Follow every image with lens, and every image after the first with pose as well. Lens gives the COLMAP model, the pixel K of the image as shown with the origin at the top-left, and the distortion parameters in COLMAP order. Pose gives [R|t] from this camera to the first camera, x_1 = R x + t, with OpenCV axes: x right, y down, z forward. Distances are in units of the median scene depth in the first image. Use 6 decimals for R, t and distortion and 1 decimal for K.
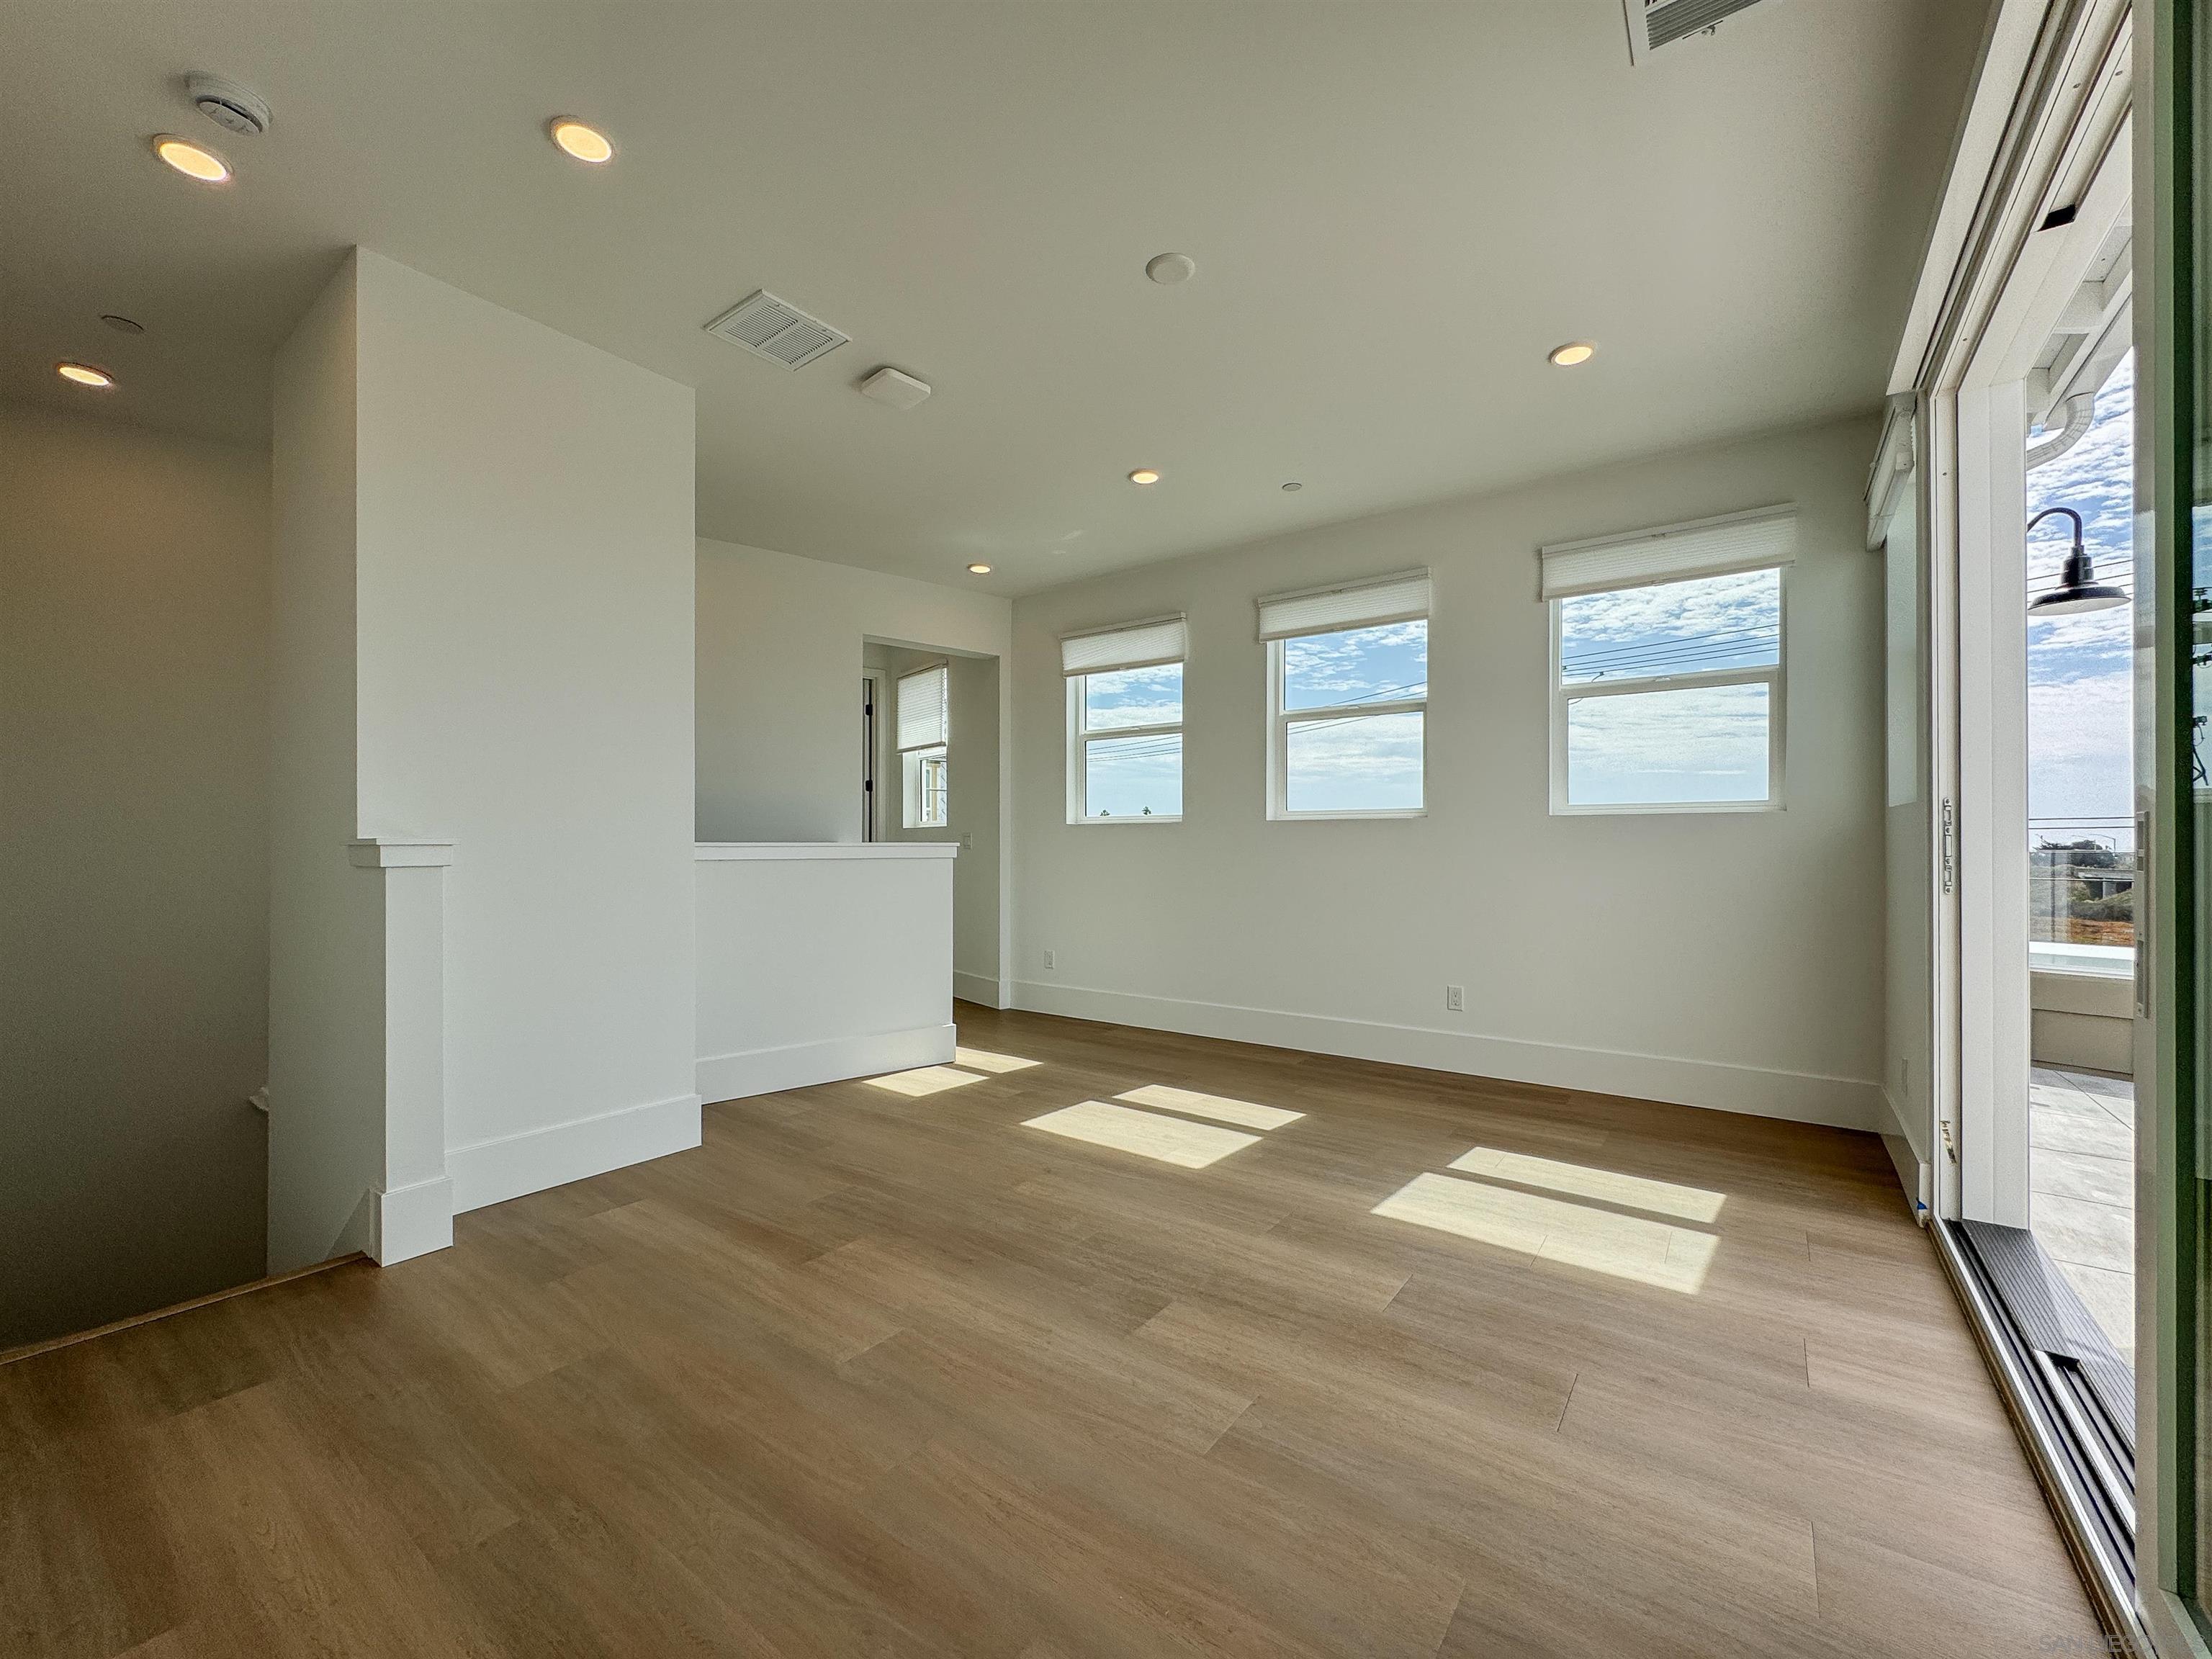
lens RADIAL K [[893.6, 0, 1124.7], [0, 893.6, 831.6], [0, 0, 1]] dist [-0.008874, 0.001345]
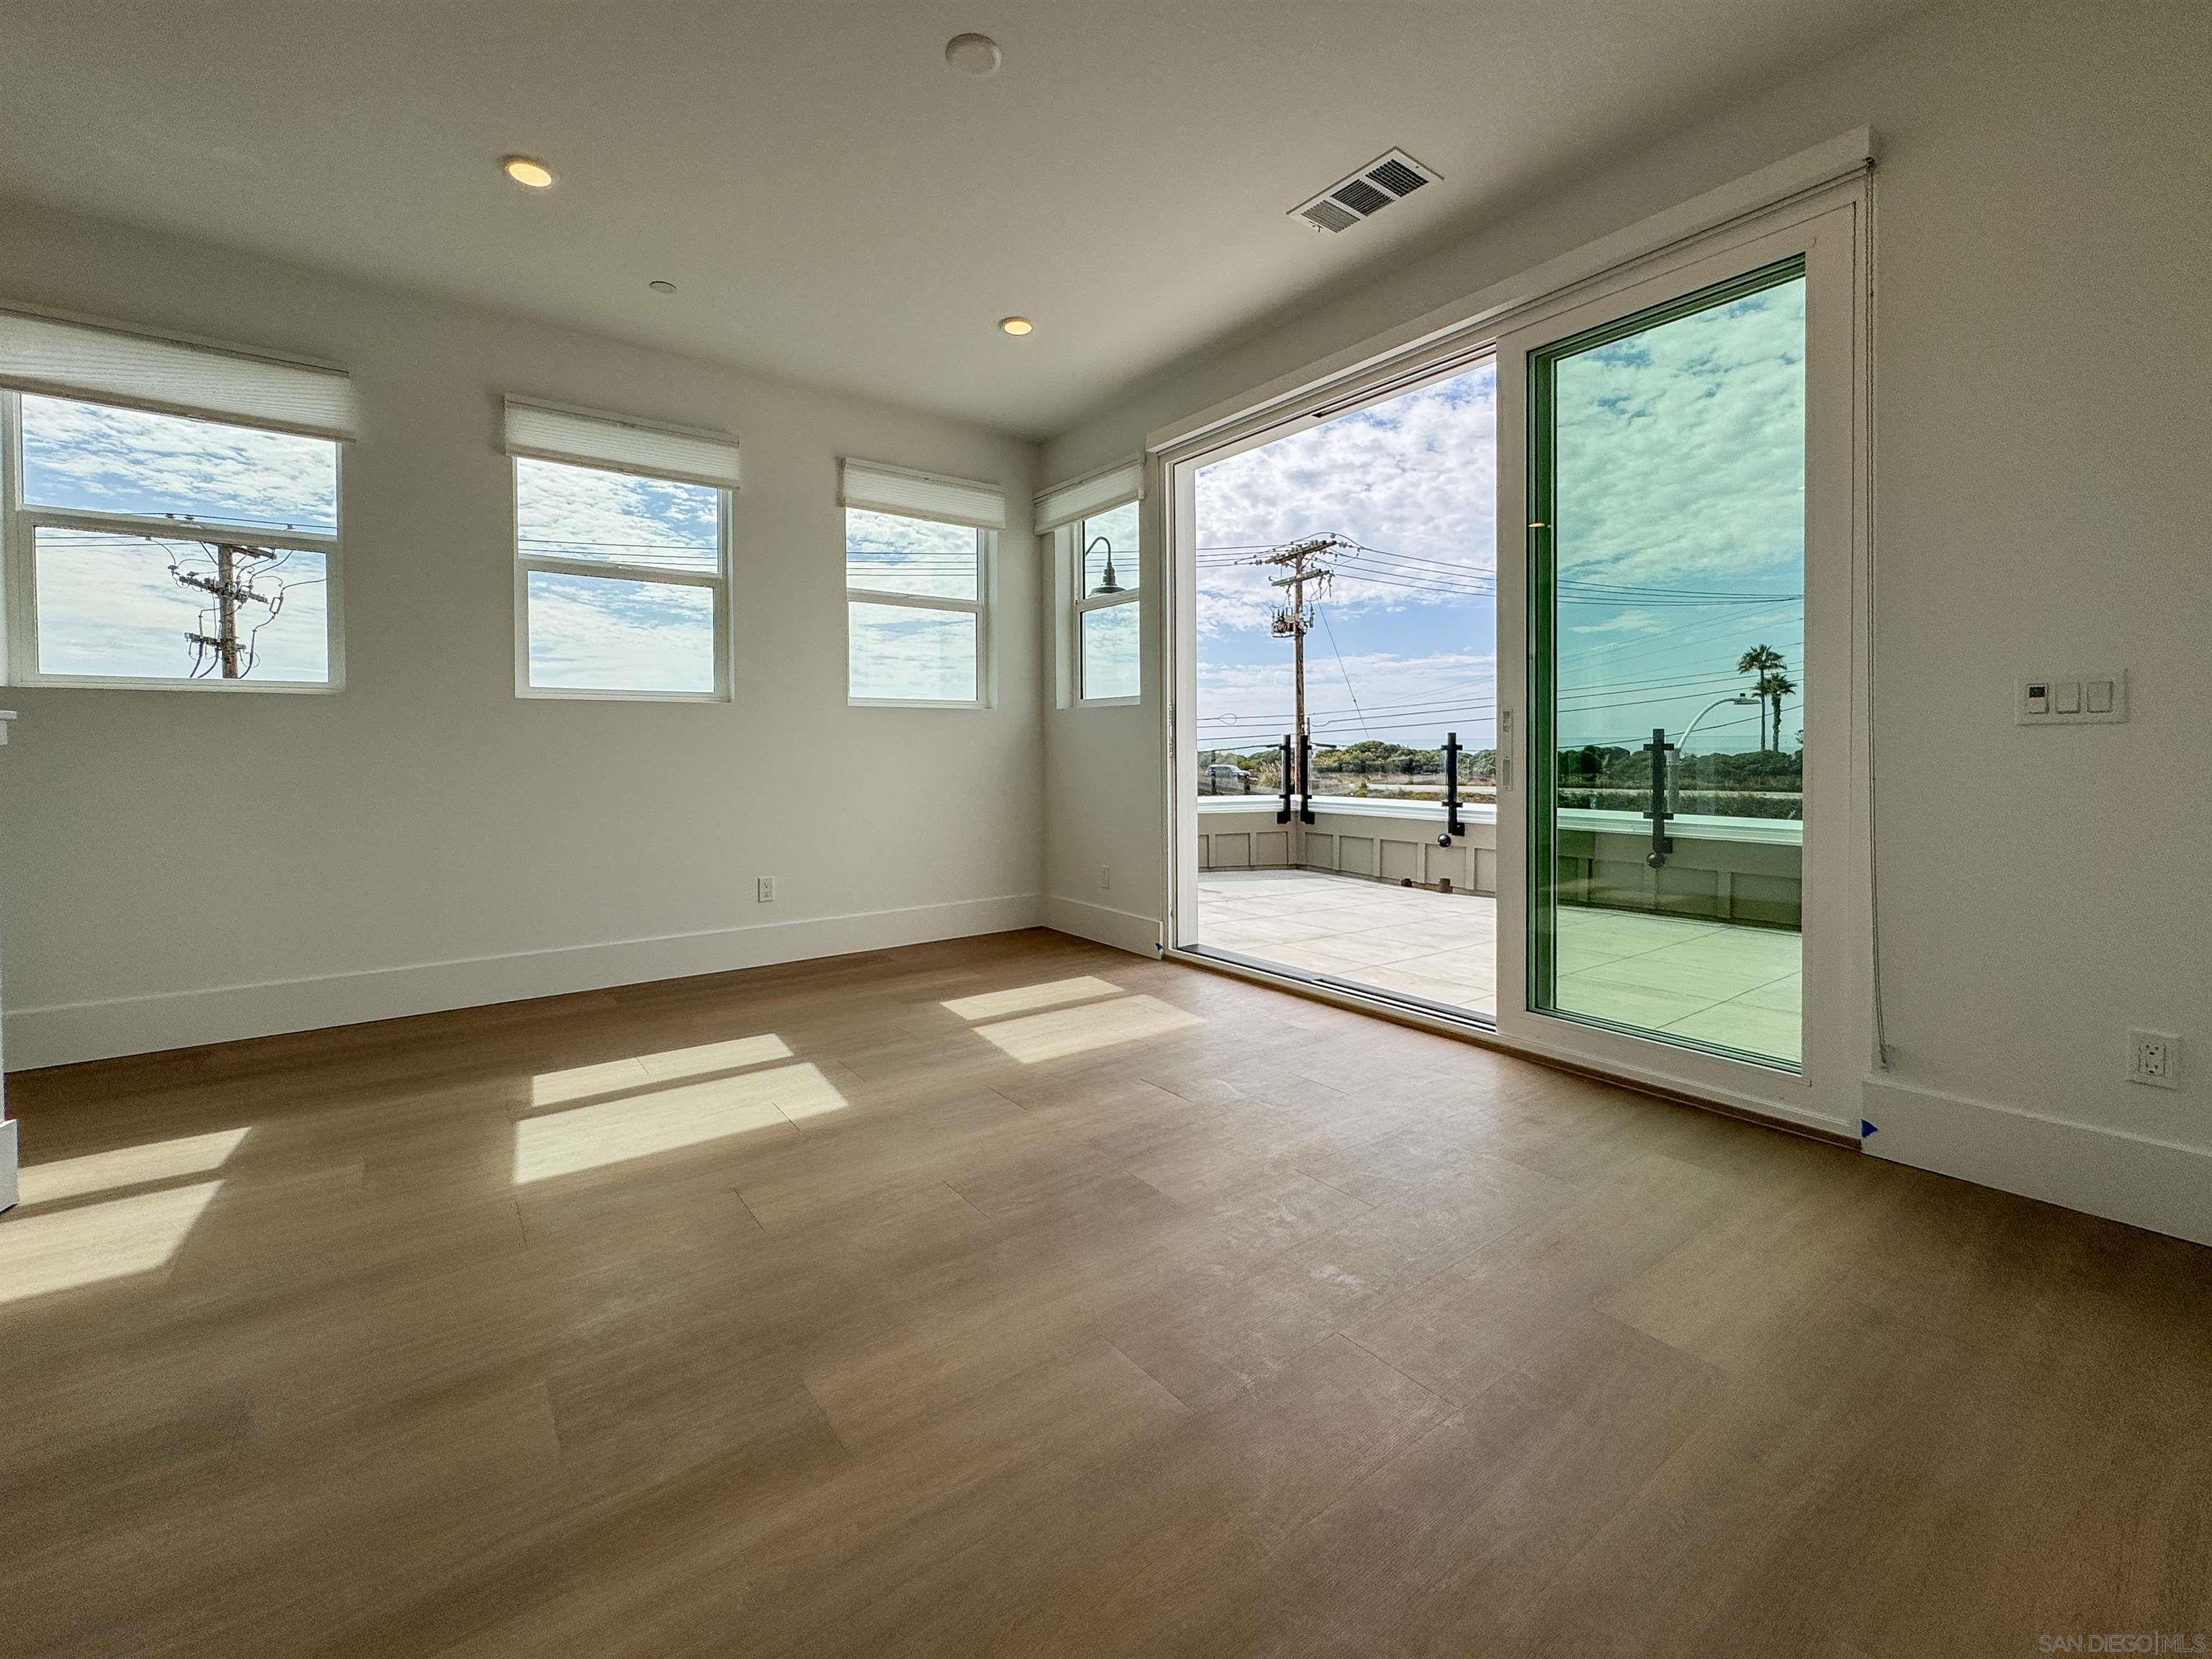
lens RADIAL K [[893.6, 0, 1074.8], [0, 893.6, 758.4], [0, 0, 1]] dist [-0.008874, 0.001345]
pose [[0.324834, -0.018875, 0.945583, -0.562090], [-0.014529, 0.999583, 0.024944, 0.017744], [-0.945659, -0.021841, 0.324425, 0.456042]]
